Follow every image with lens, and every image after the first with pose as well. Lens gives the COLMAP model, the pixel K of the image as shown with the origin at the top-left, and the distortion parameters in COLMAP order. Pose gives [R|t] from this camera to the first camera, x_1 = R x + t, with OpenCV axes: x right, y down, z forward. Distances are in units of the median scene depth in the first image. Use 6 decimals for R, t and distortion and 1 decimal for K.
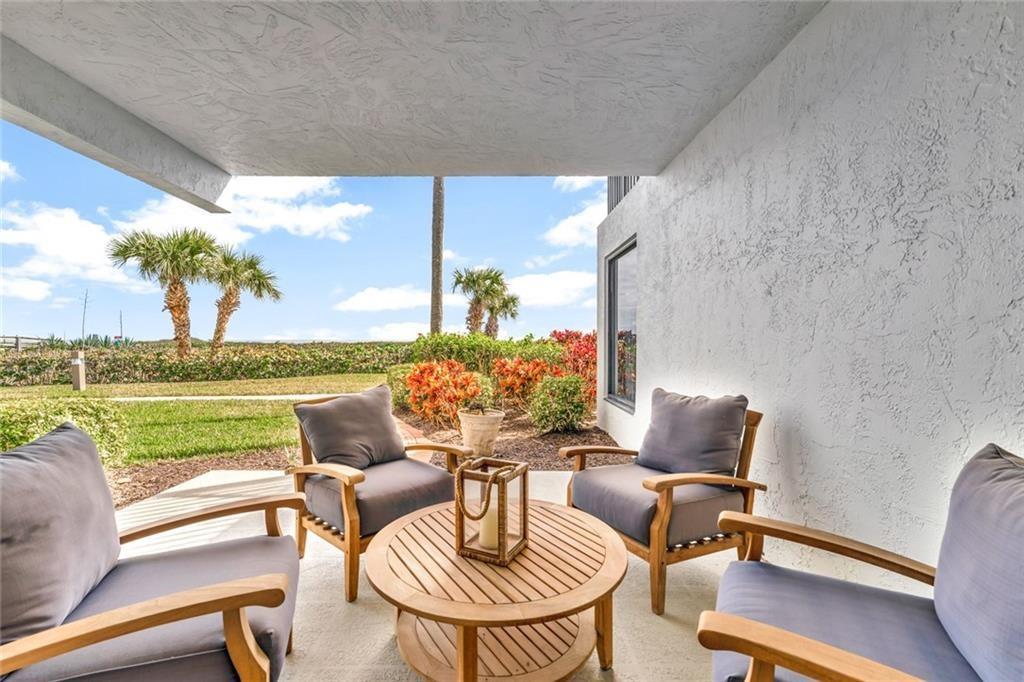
lens RADIAL K [[416.8, 0, 512.0], [0, 416.8, 341.0], [0, 0, 1]] dist [-0.001429, -0.000201]
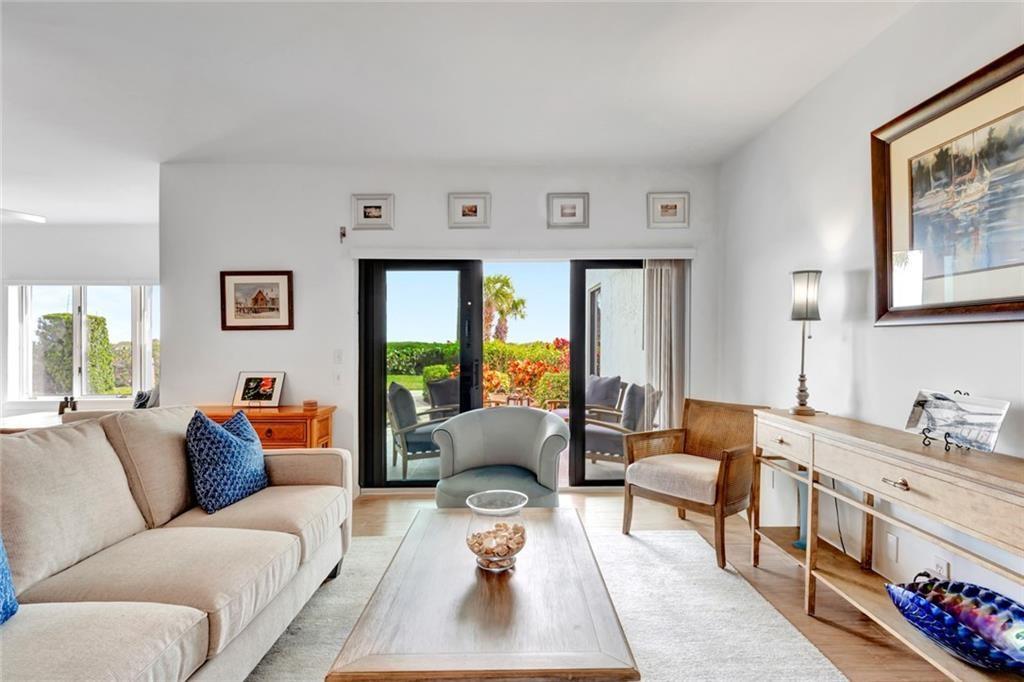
lens RADIAL K [[525.2, 0, 514.8], [0, 525.2, 347.2], [0, 0, 1]] dist [0.002001, 0.000324]
pose [[0.999874, -0.009282, -0.012913, -0.003067], [0.009523, 0.999779, 0.018717, -0.034358], [0.012736, -0.018838, 0.999741, -0.722889]]
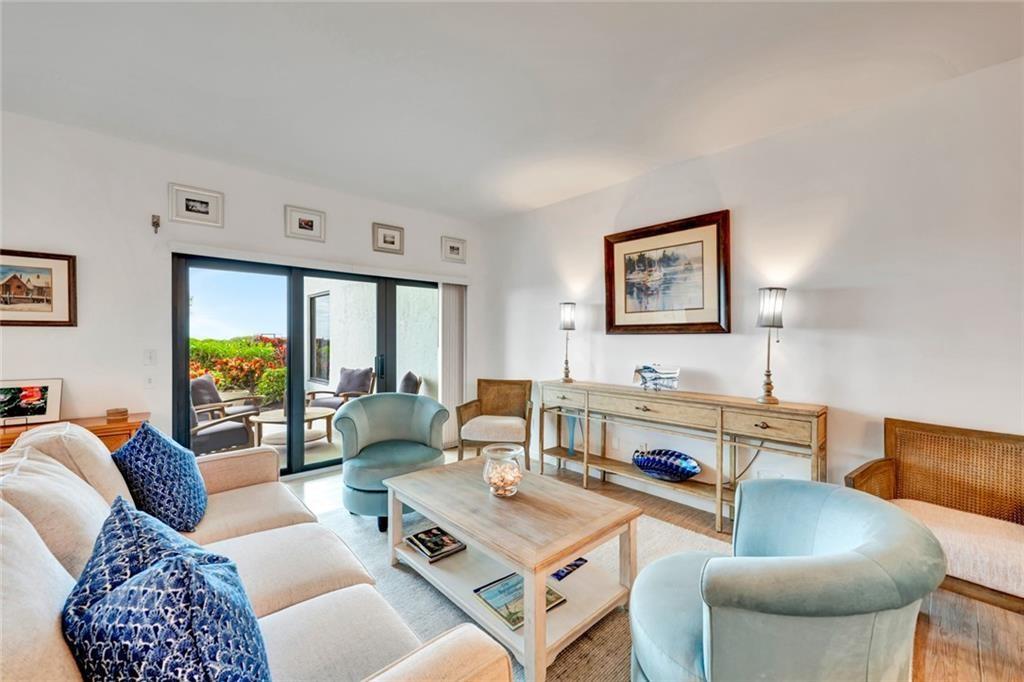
lens RADIAL K [[416.8, 0, 512.0], [0, 416.8, 341.0], [0, 0, 1]] dist [-0.001429, -0.000201]
pose [[0.741924, -0.009111, 0.670422, -0.256383], [-0.001302, 0.999886, 0.015029, -0.039130], [-0.670482, -0.012024, 0.741828, -0.691014]]
